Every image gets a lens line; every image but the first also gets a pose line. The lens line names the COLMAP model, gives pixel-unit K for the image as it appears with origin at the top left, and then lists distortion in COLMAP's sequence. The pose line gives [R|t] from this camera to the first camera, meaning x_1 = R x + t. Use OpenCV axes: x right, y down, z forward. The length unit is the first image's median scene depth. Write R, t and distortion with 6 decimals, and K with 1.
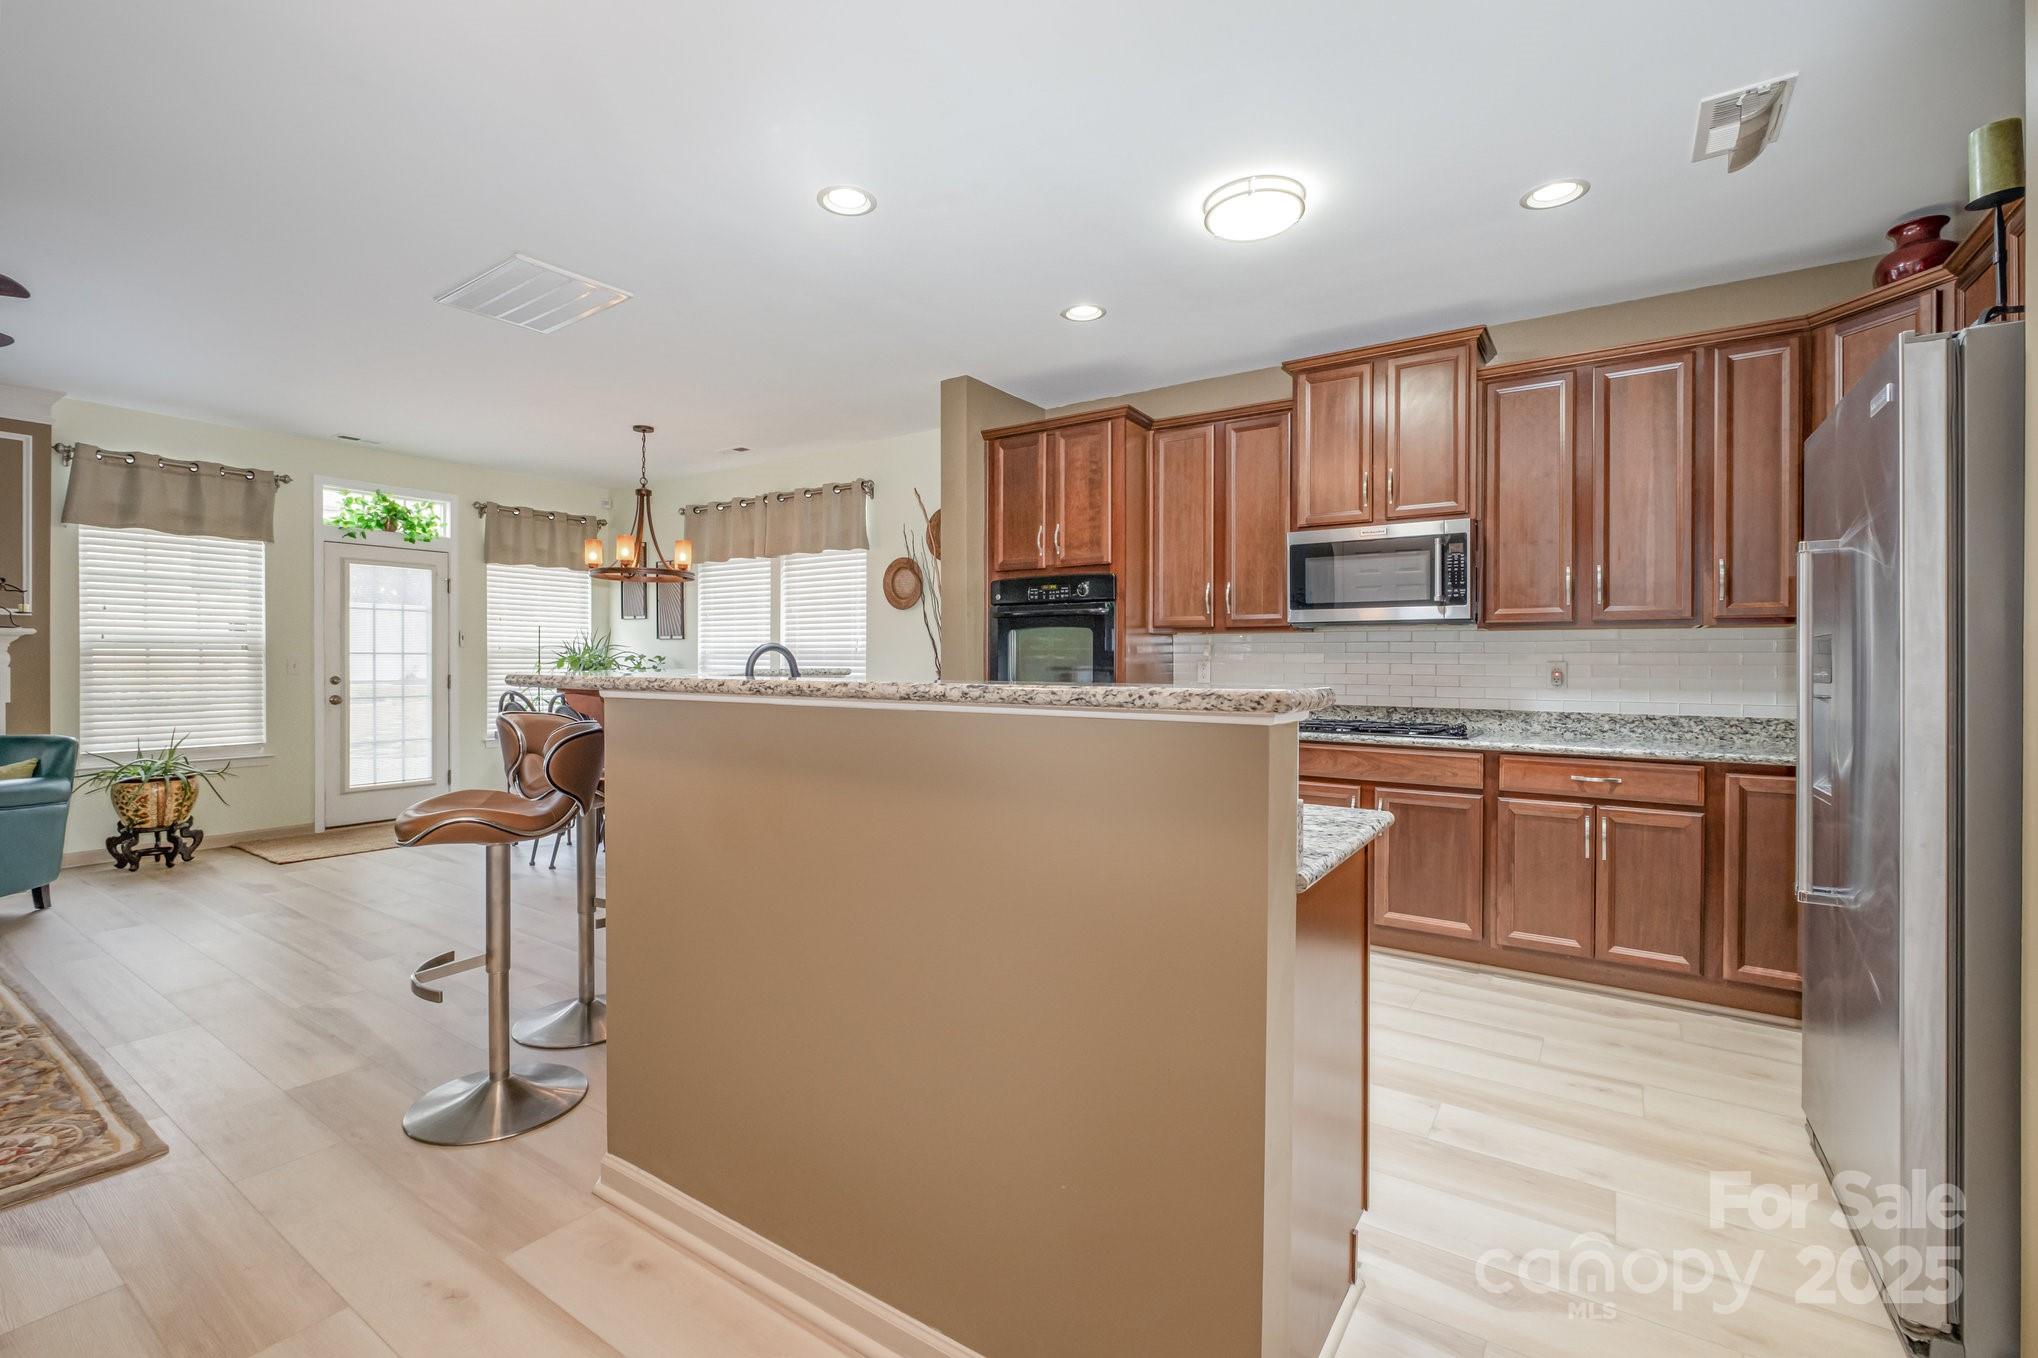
lens RADIAL K [[899.6, 0, 999.4], [0, 899.6, 654.8], [0, 0, 1]] dist [-0.002307, -0.000419]
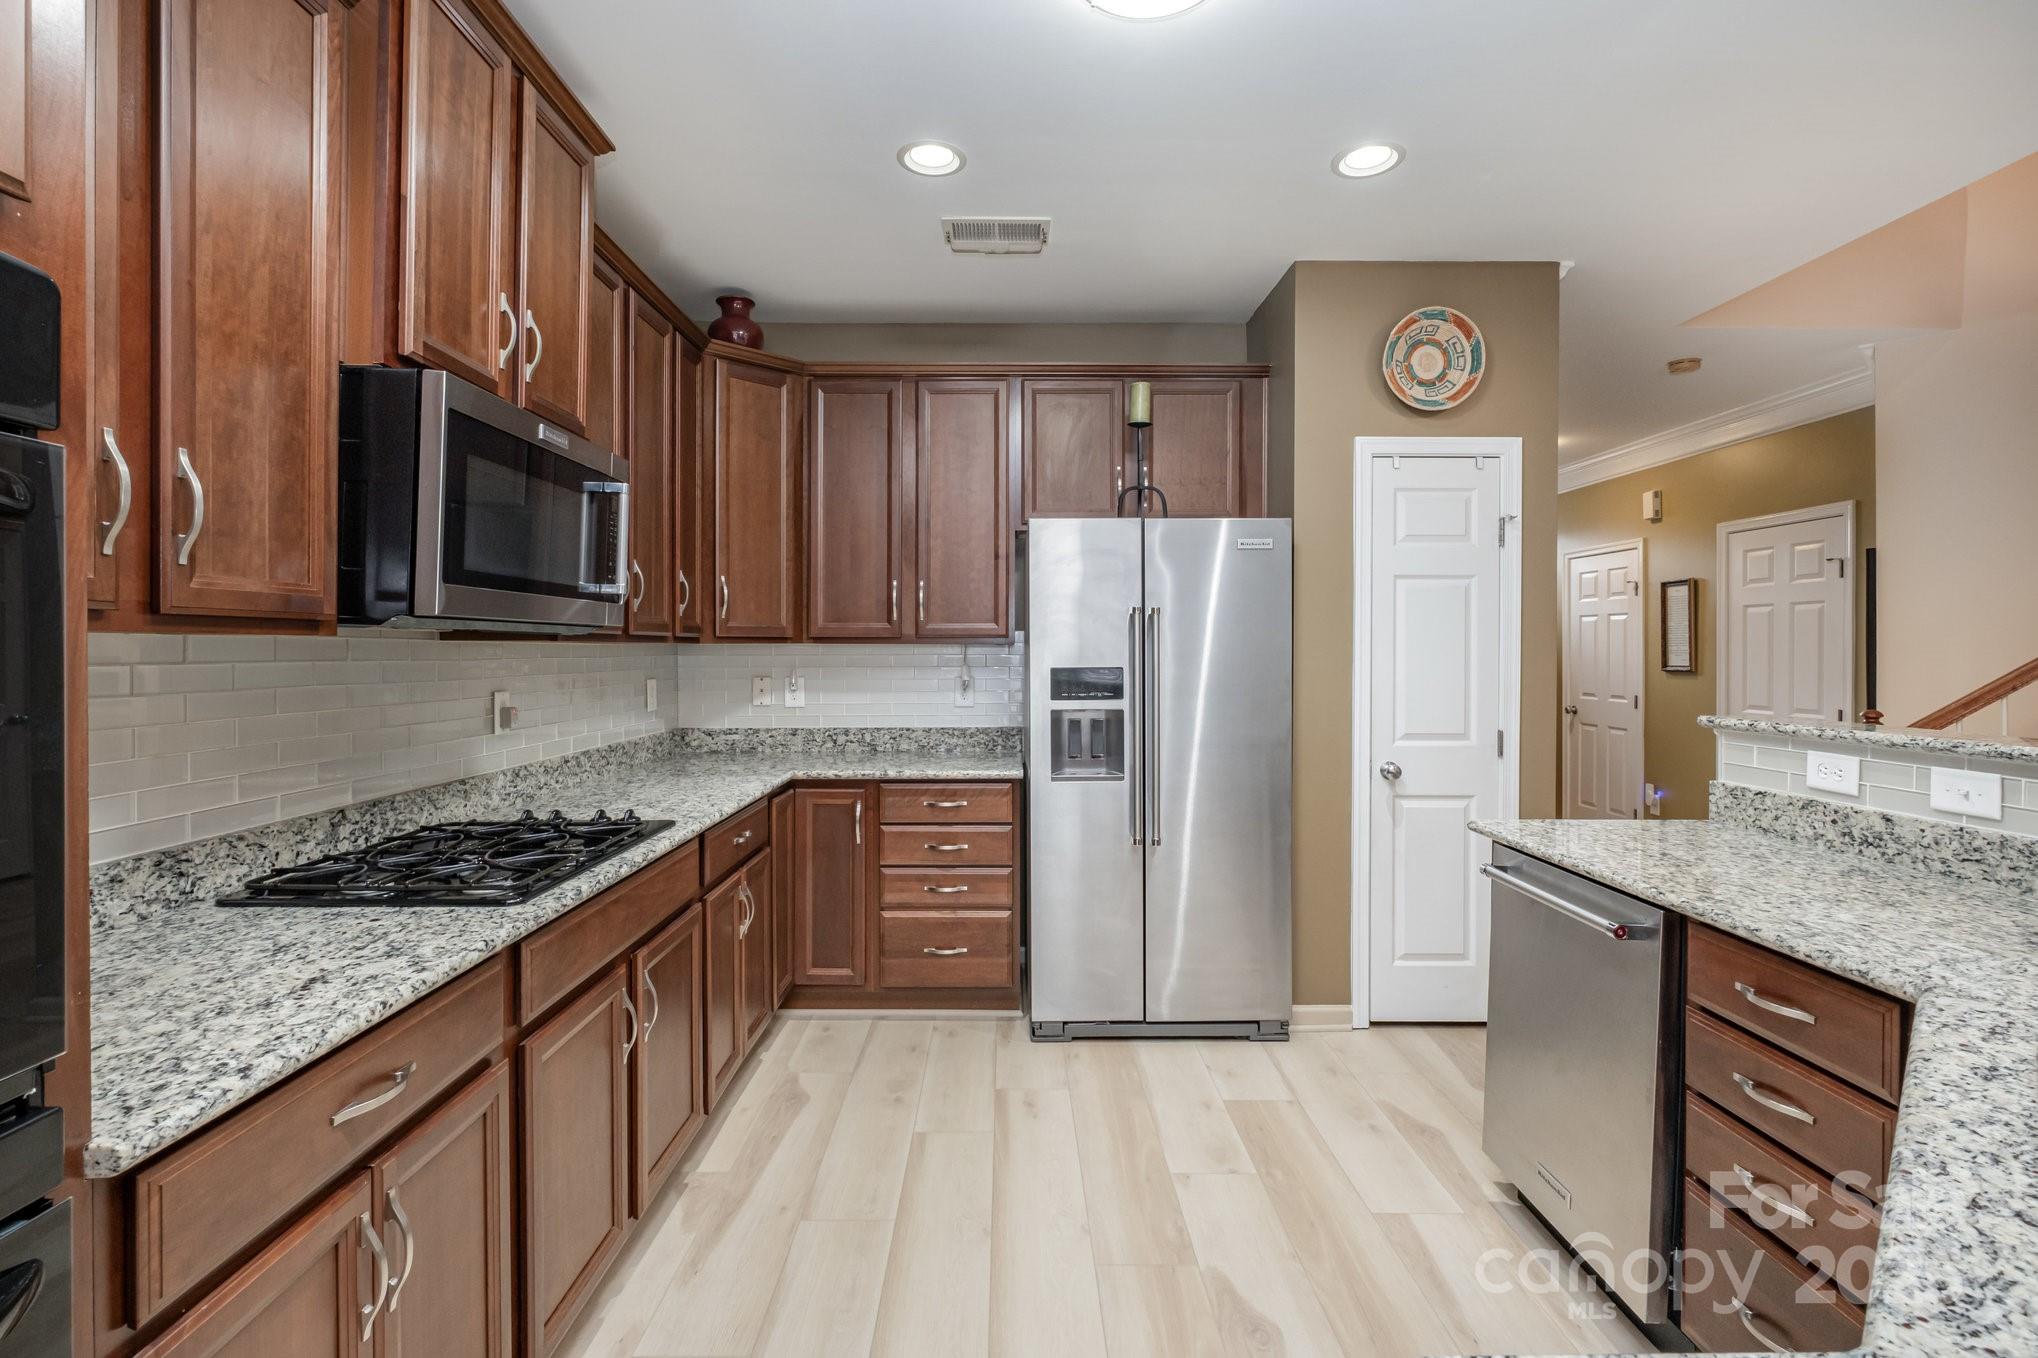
lens RADIAL K [[937.4, 0, 1005.5], [0, 937.4, 646.9], [0, 0, 1]] dist [-0.003127, -0.000209]
pose [[-0.573265, -0.004088, 0.819360, -0.105608], [-0.011994, 0.999922, -0.003402, -0.021018], [-0.819282, -0.011777, -0.573270, 0.876279]]
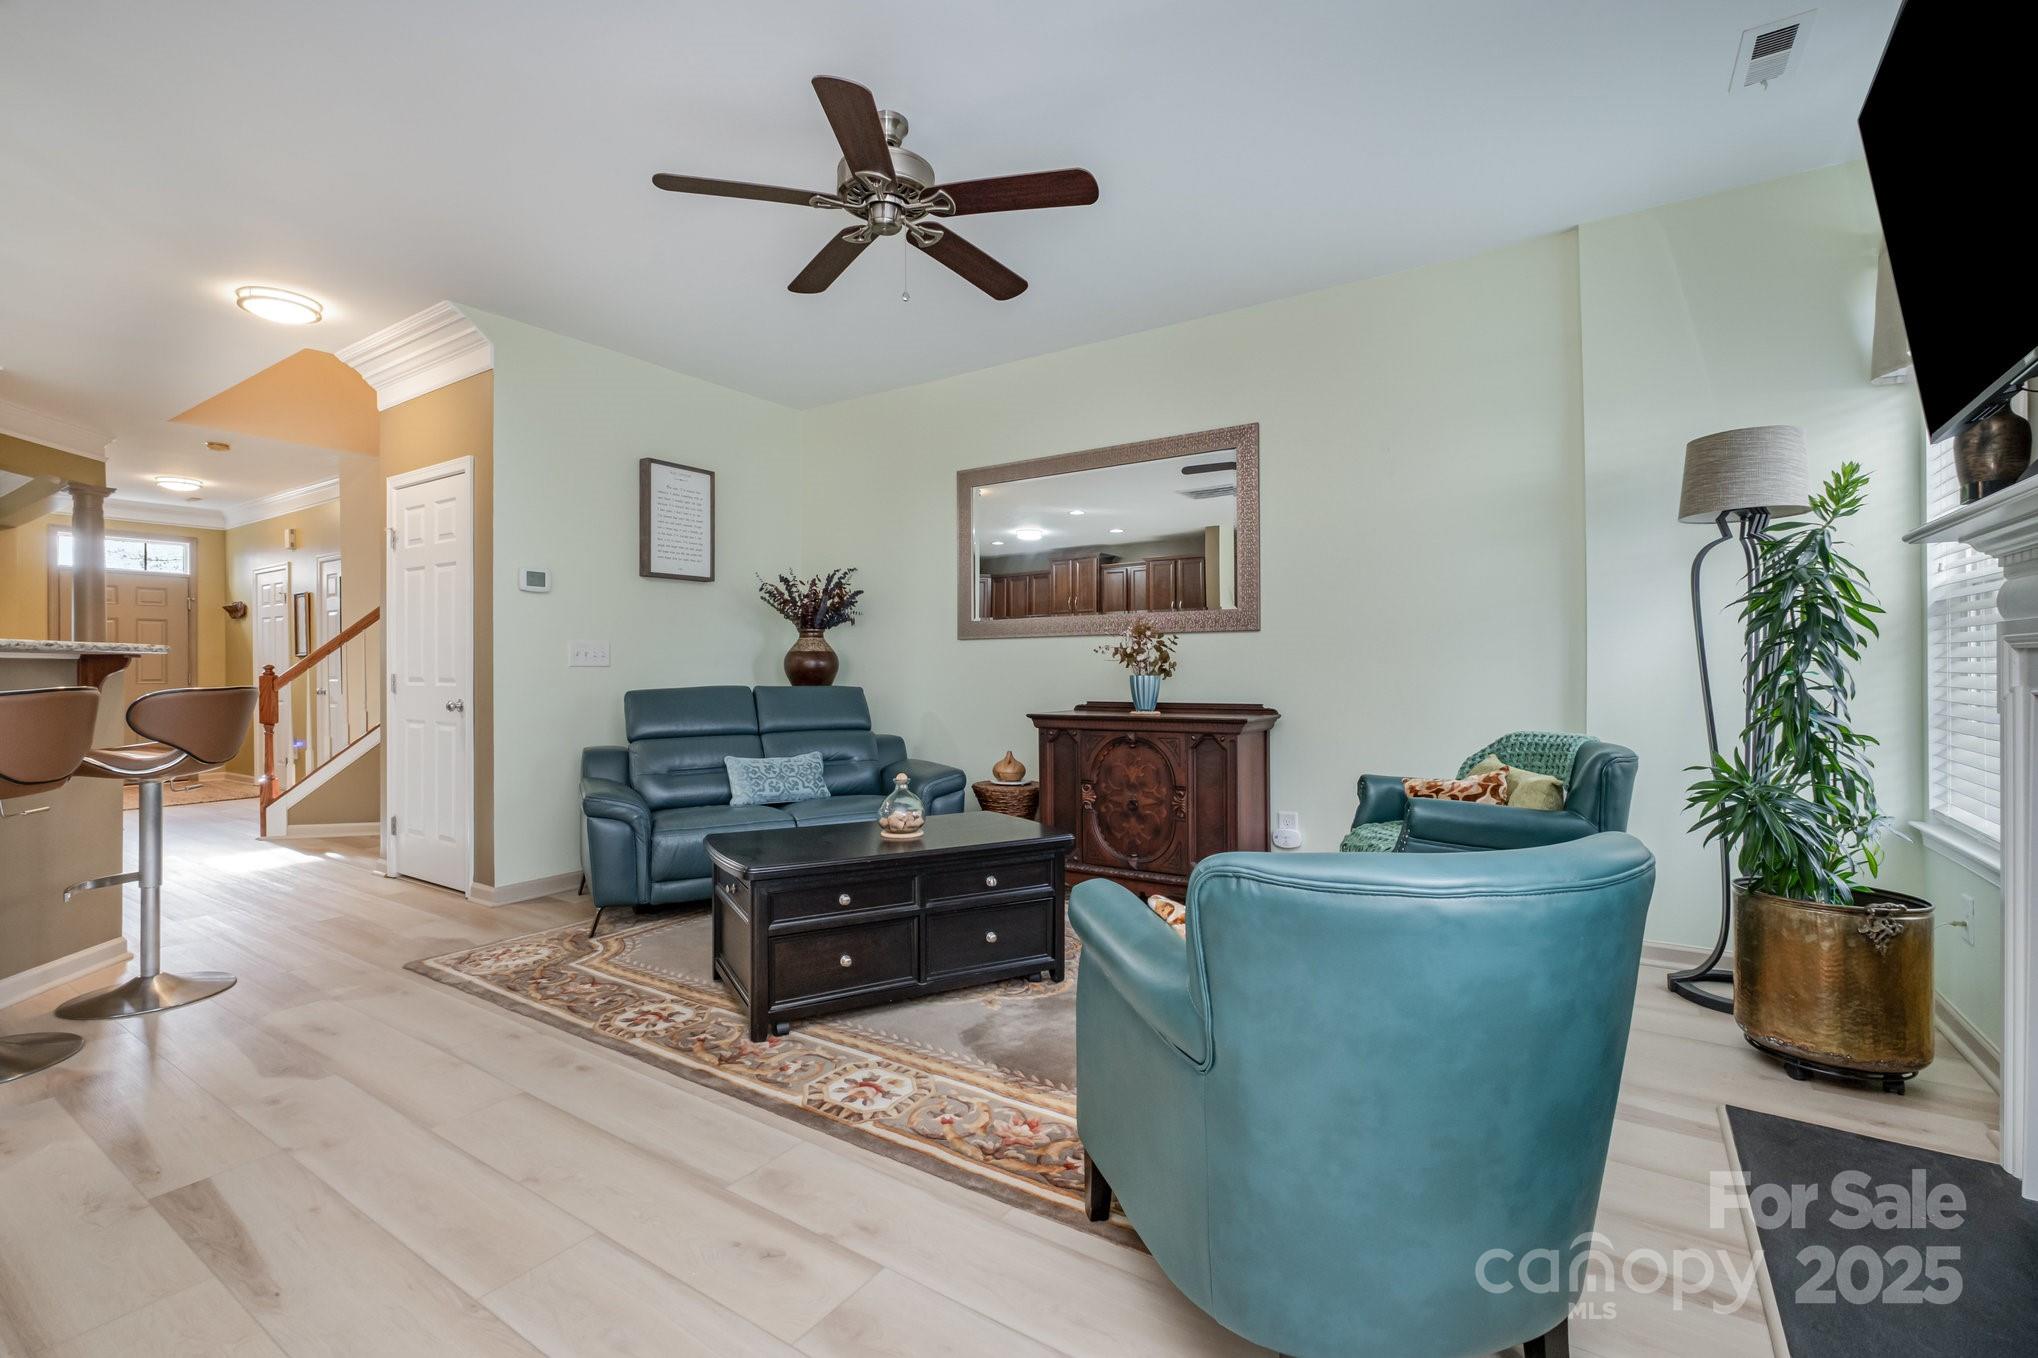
lens RADIAL K [[899.6, 0, 994.0], [0, 899.6, 671.1], [0, 0, 1]] dist [-0.002307, -0.000419]
pose [[-0.999850, 0.002385, -0.017142, -0.871024], [0.002465, 0.999986, -0.004674, 0.034206], [0.017131, -0.004716, -0.999842, 1.159164]]
